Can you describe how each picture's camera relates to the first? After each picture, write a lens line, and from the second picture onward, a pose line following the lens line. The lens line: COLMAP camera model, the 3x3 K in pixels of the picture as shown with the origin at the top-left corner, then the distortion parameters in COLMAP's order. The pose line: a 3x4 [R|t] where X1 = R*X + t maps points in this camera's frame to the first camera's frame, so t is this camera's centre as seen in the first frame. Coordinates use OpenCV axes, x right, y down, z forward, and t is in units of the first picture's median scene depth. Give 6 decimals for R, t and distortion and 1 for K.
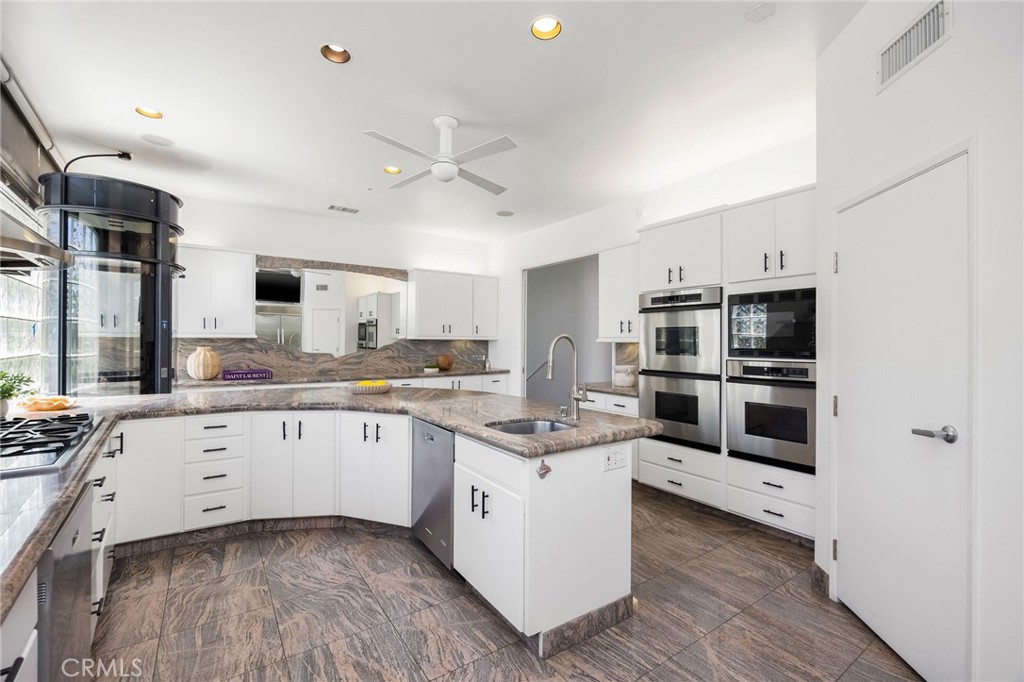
lens RADIAL K [[461.9, 0, 512.0], [0, 461.9, 341.0], [0, 0, 1]] dist [-0.000289, -0.000026]
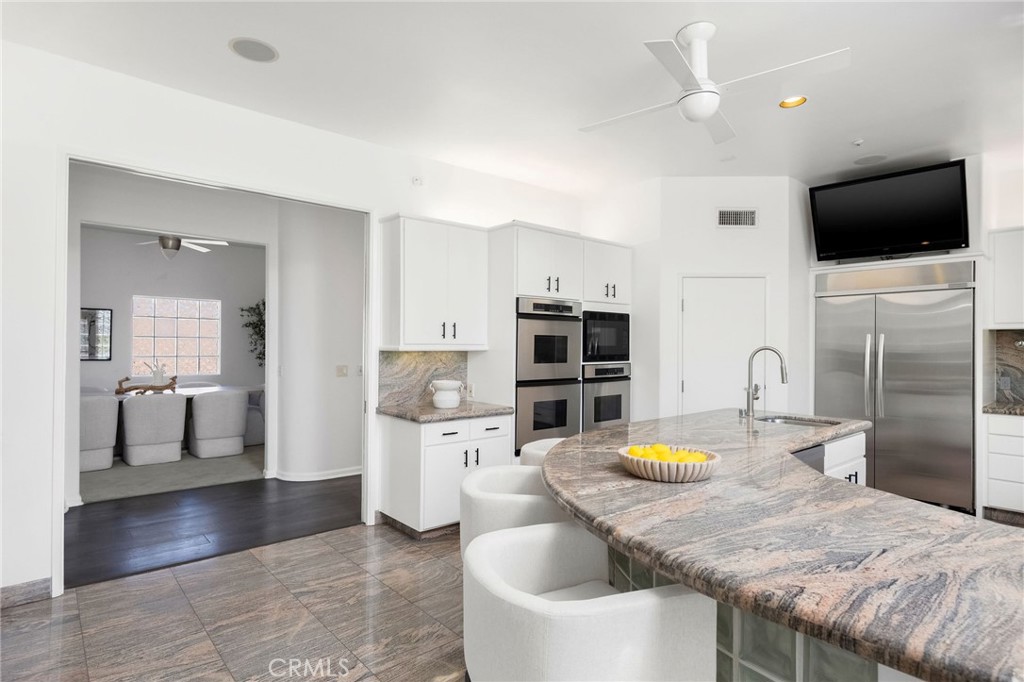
lens RADIAL K [[532.7, 0, 512.0], [0, 532.7, 341.0], [0, 0, 1]] dist [0.000167, -0.000003]
pose [[-0.132543, 0.001830, 0.991176, -0.801656], [-0.007481, 0.999968, -0.002847, -0.014170], [-0.991149, -0.007793, -0.132525, 1.252177]]
